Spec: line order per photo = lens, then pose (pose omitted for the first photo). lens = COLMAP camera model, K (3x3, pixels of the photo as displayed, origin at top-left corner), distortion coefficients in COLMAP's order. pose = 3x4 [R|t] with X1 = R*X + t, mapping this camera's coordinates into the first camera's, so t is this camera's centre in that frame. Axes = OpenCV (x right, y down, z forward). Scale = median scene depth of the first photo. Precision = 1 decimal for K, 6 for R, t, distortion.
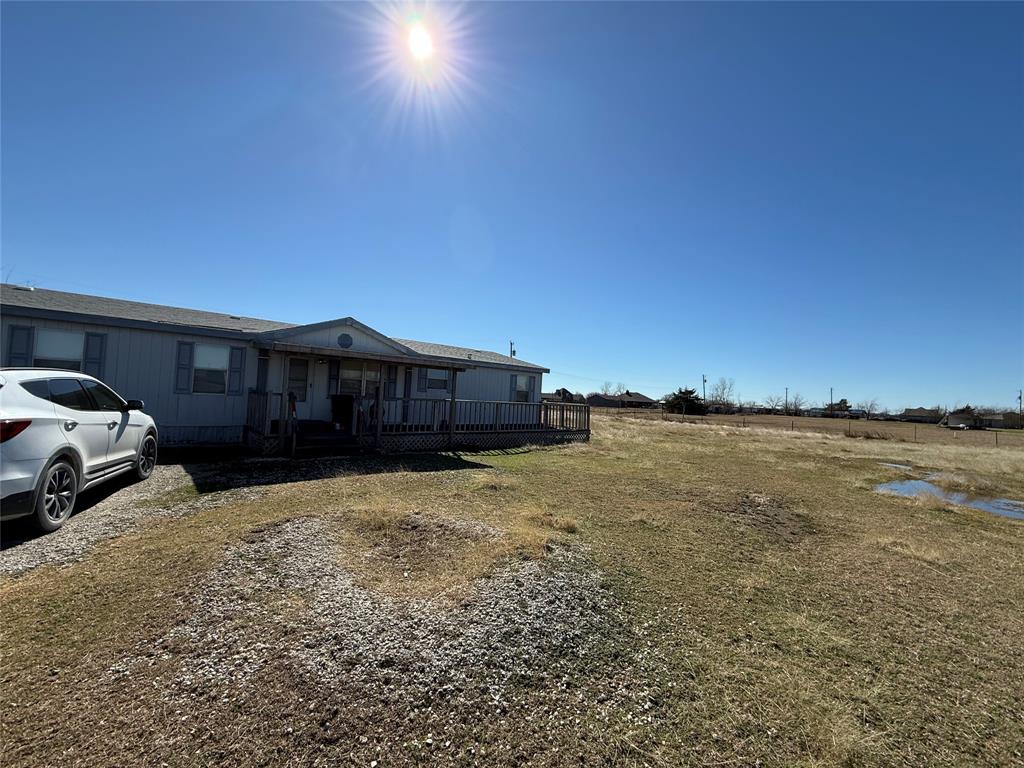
lens RADIAL K [[407.5, 0, 509.4], [0, 407.5, 383.4], [0, 0, 1]] dist [0.001201, 0.000137]
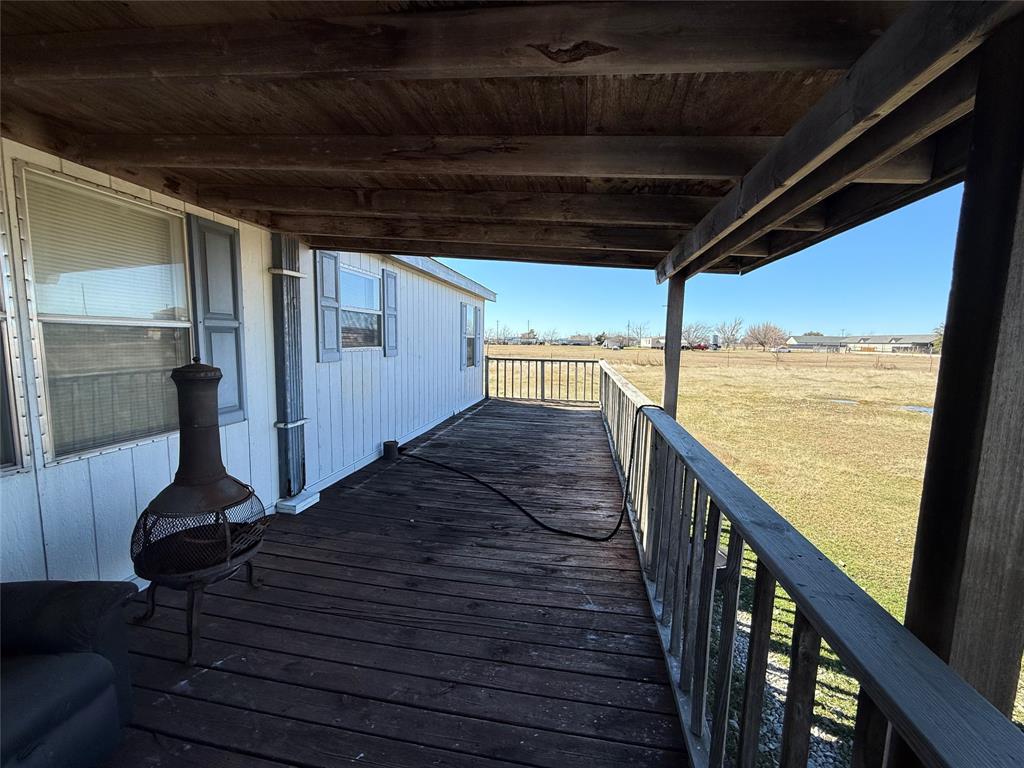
lens RADIAL K [[407.5, 0, 510.4], [0, 407.5, 385.2], [0, 0, 1]] dist [0.001201, 0.000137]
pose [[0.771218, -0.113081, 0.626446, -0.329614], [0.008614, 0.985859, 0.167355, -0.008236], [-0.636513, -0.123671, 0.761287, 0.817455]]
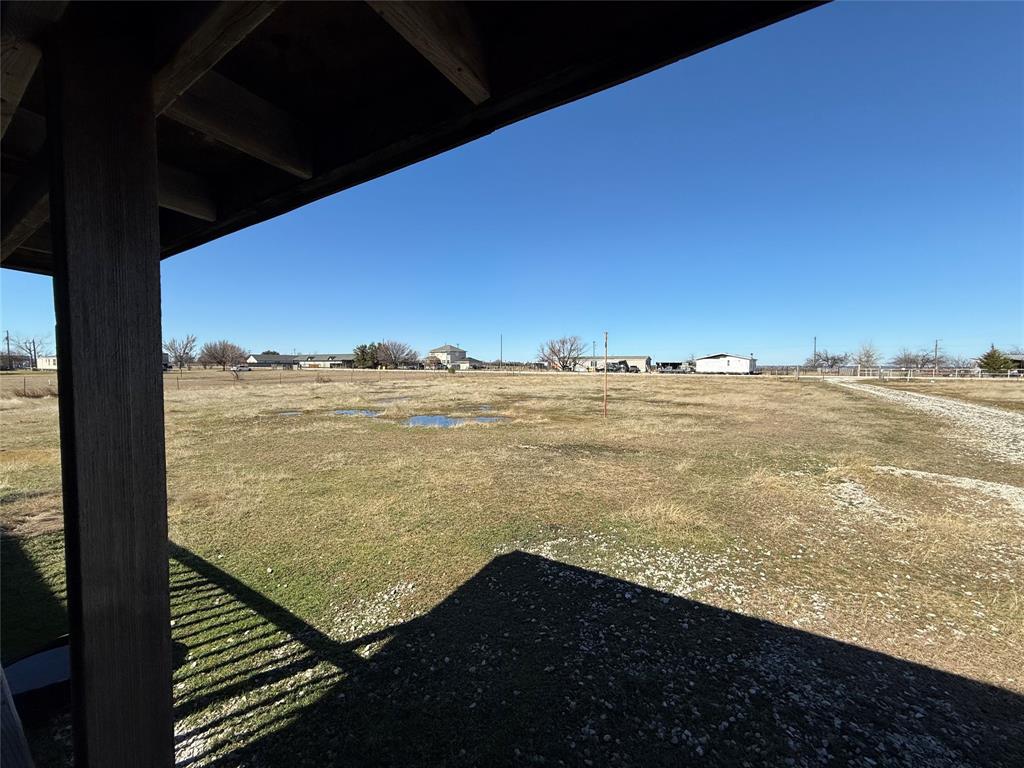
lens RADIAL K [[407.5, 0, 509.6], [0, 407.5, 387.2], [0, 0, 1]] dist [0.001201, 0.000137]
pose [[-0.276677, -0.112581, 0.954346, -0.304325], [-0.043892, 0.993558, 0.104482, -0.011942], [-0.959960, -0.012981, -0.279836, 0.777275]]
